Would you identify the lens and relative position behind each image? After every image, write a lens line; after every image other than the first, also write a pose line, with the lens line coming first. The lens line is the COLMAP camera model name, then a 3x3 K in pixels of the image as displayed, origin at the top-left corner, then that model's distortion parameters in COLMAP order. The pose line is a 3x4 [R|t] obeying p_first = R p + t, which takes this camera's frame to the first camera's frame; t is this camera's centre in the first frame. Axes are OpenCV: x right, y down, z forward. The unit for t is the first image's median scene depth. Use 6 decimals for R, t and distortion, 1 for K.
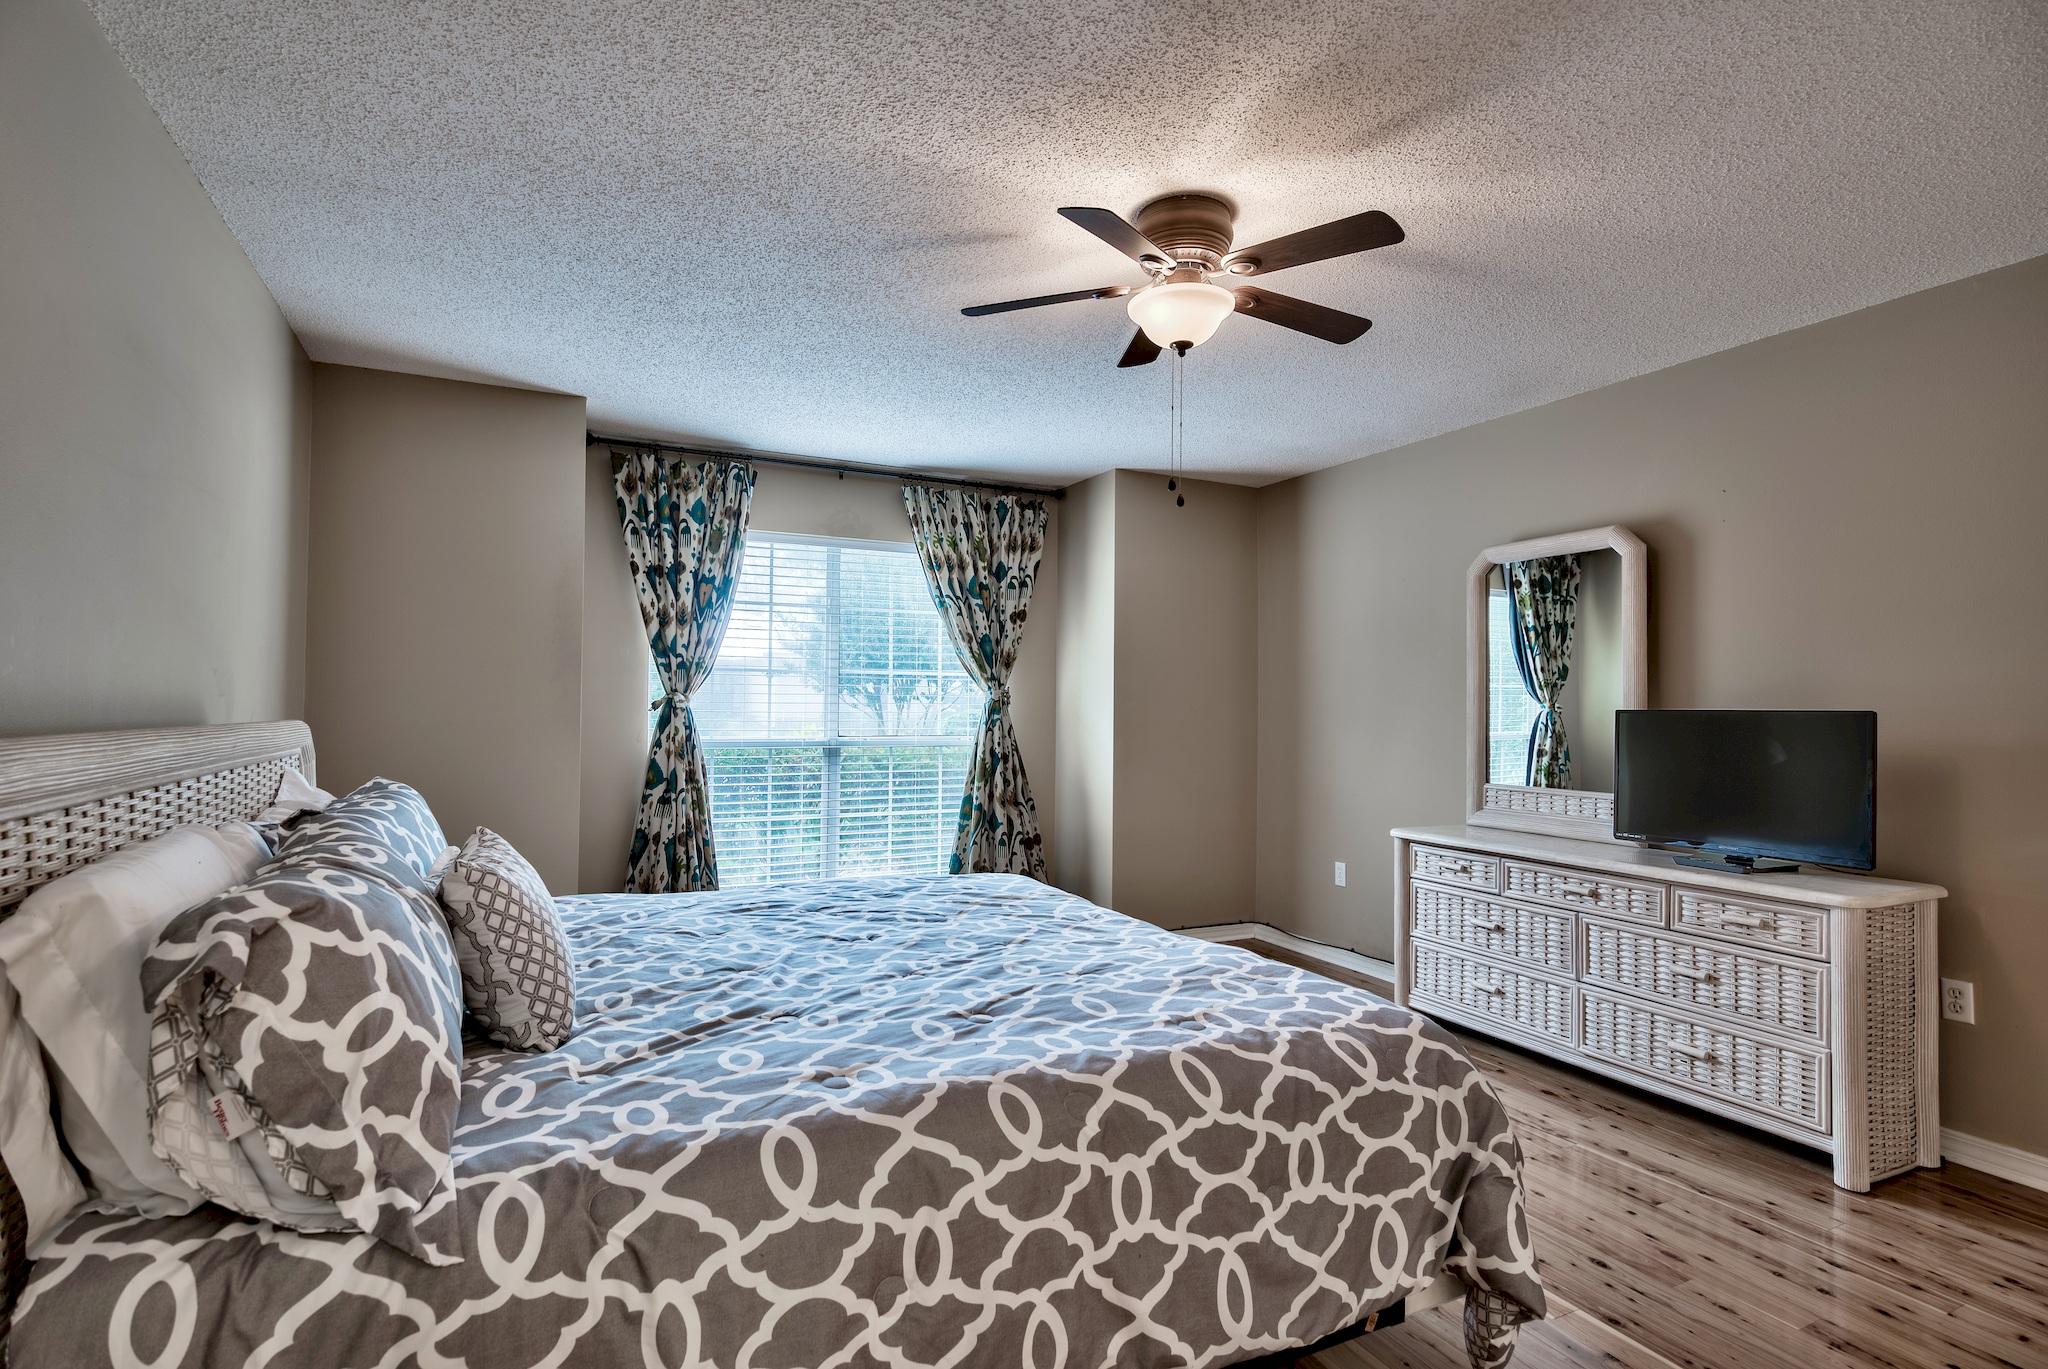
lens RADIAL K [[990.5, 0, 1023.0], [0, 990.5, 712.2], [0, 0, 1]] dist [0.000363, 0.000193]
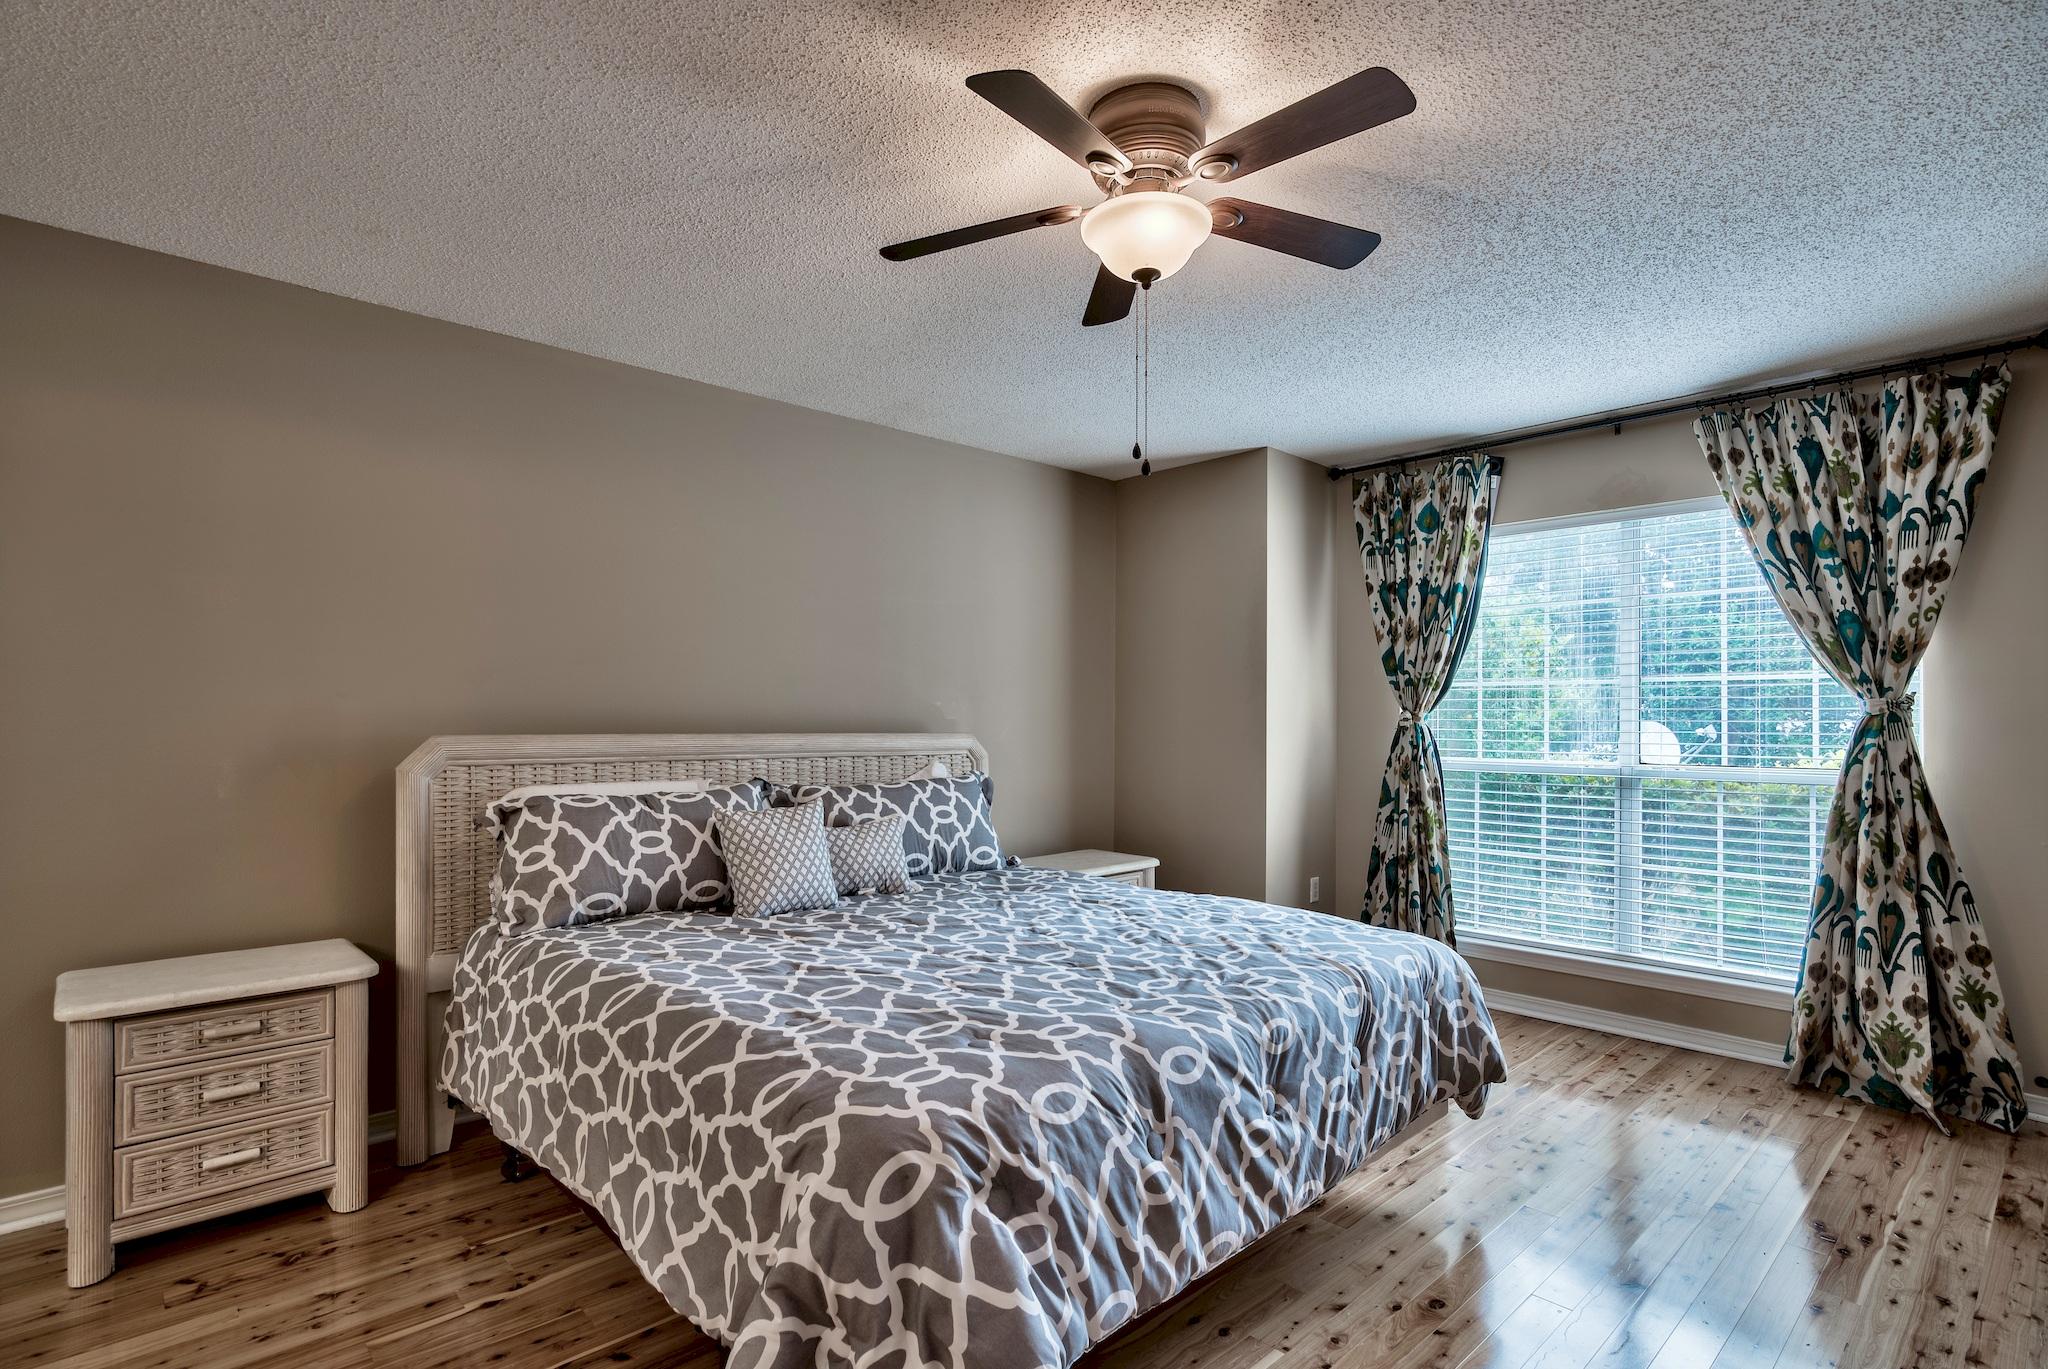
lens RADIAL K [[1013.8, 0, 1040.8], [0, 1013.8, 746.8], [0, 0, 1]] dist [0.000439, 0.000782]
pose [[0.301213, 0.018496, -0.953377, 0.491445], [-0.009010, 0.999822, 0.016551, 0.002365], [0.953514, 0.003604, 0.301326, 0.358866]]
